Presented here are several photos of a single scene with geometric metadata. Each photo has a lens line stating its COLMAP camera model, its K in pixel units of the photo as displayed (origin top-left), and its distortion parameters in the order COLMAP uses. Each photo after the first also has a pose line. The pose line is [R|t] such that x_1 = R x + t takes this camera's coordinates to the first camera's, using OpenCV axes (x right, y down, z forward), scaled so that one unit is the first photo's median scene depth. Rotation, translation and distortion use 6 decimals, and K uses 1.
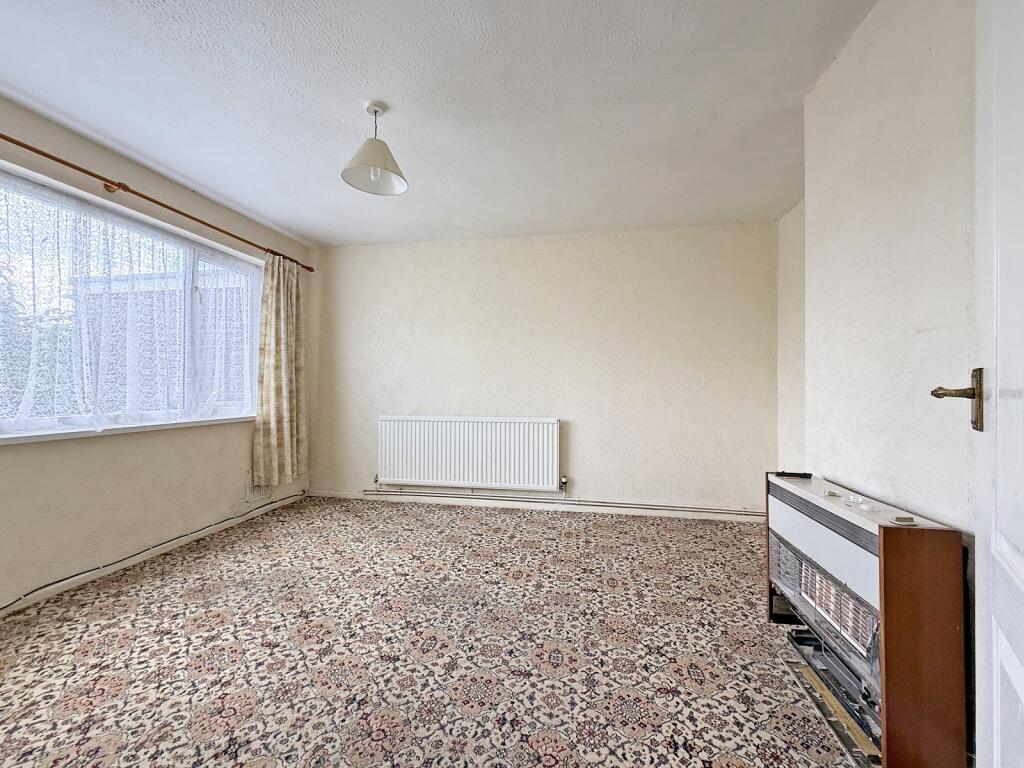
lens RADIAL K [[415.8, 0, 509.8], [0, 415.8, 383.5], [0, 0, 1]] dist [-0.000701, 0.000030]
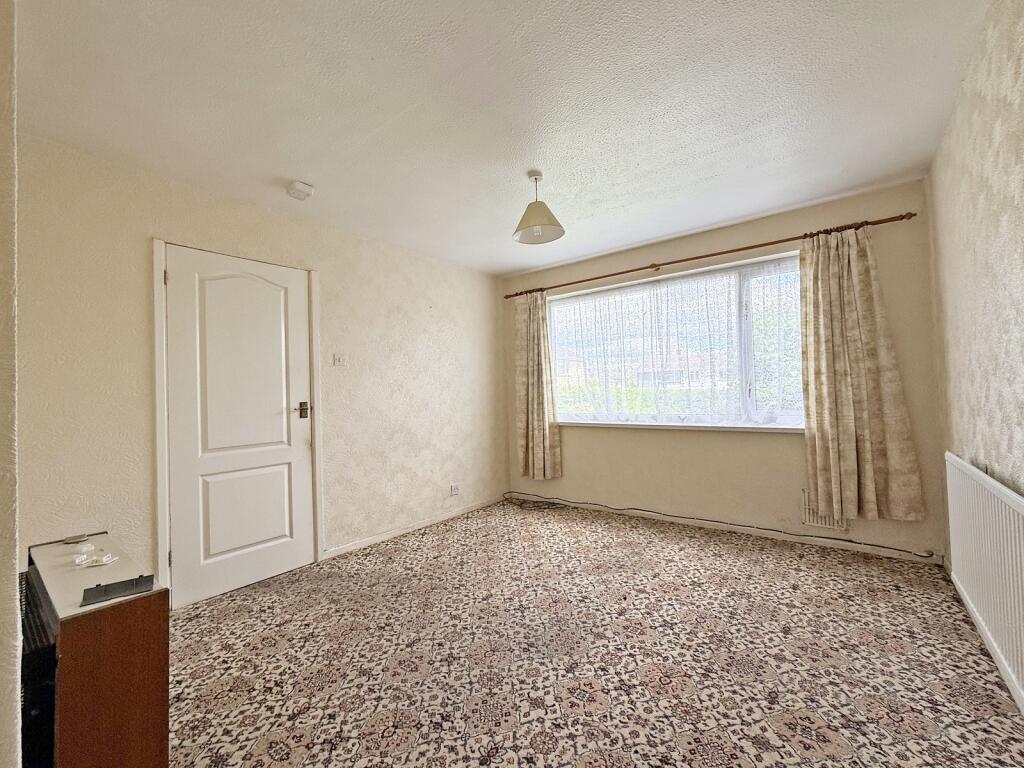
lens RADIAL K [[415.8, 0, 508.8], [0, 415.8, 386.0], [0, 0, 1]] dist [-0.000701, 0.000030]
pose [[-0.457173, -0.006442, -0.889355, 0.709712], [0.031882, 0.999212, -0.023626, -0.017885], [0.888806, -0.039155, -0.456607, 1.308057]]
